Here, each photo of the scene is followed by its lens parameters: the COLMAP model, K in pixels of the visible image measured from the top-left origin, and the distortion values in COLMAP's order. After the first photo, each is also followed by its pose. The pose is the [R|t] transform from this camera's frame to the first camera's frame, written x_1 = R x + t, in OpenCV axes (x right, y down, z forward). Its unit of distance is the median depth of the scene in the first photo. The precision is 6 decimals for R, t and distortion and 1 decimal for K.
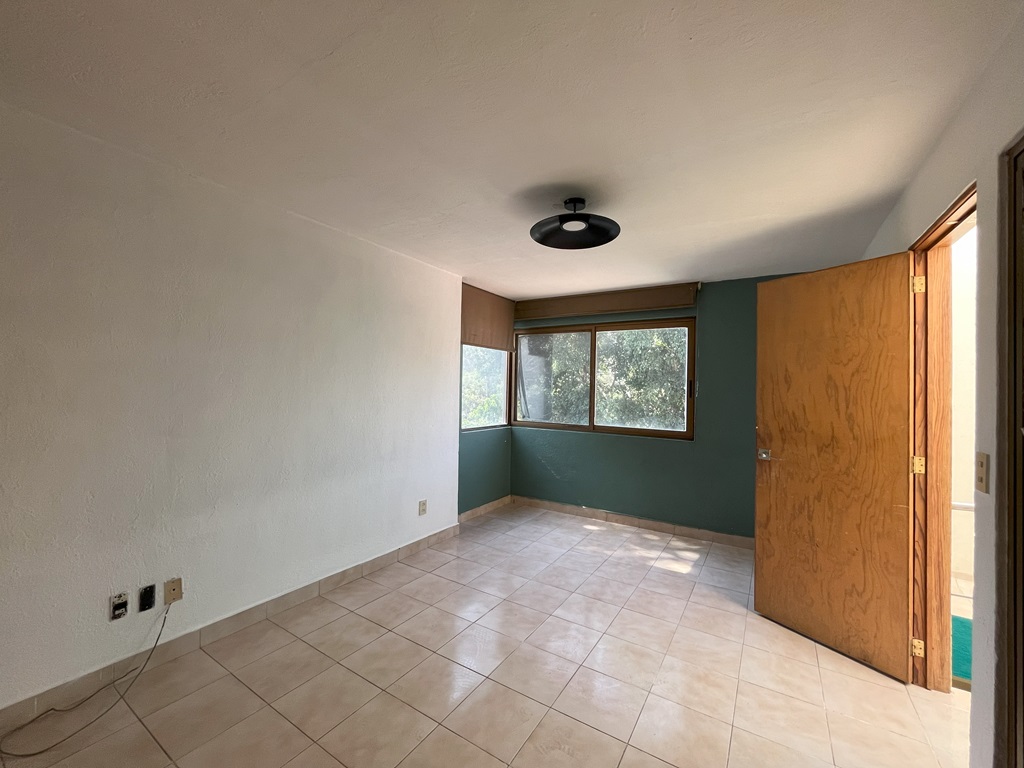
lens RADIAL K [[414.9, 0, 511.9], [0, 414.9, 382.6], [0, 0, 1]] dist [-0.000710, 0.000016]
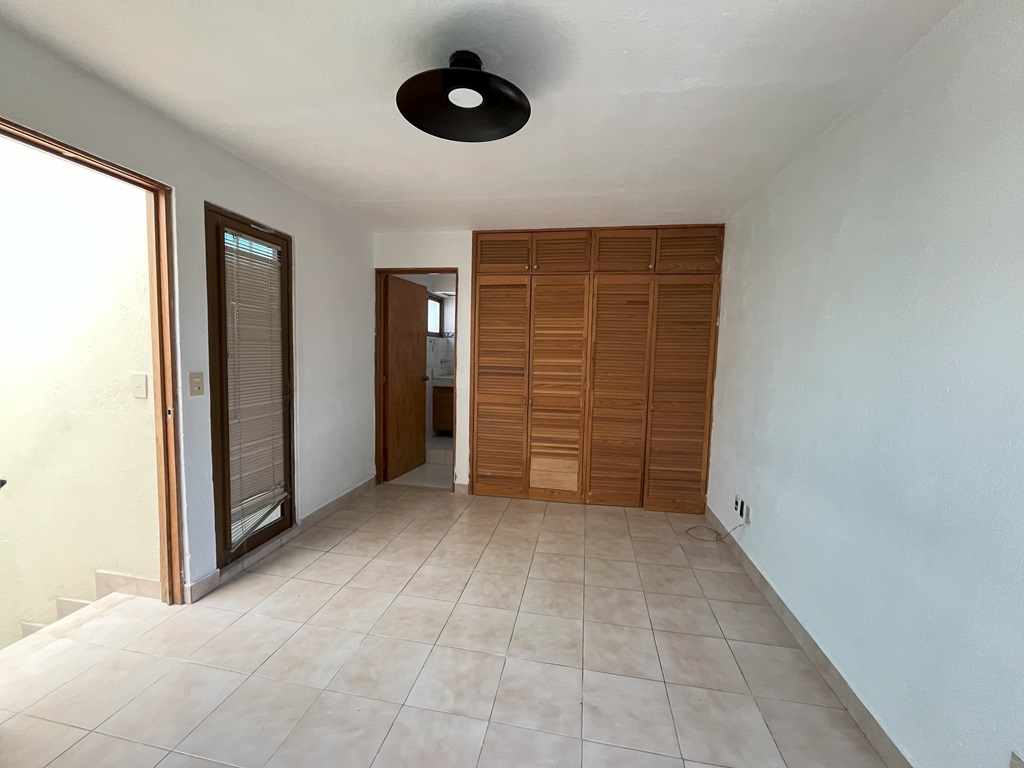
lens RADIAL K [[414.9, 0, 510.6], [0, 414.9, 384.2], [0, 0, 1]] dist [-0.000710, 0.000016]
pose [[-0.926521, -0.013591, -0.375998, 0.359738], [-0.036880, 0.997815, 0.054812, 0.044713], [0.374432, 0.064652, -0.924998, 1.850745]]
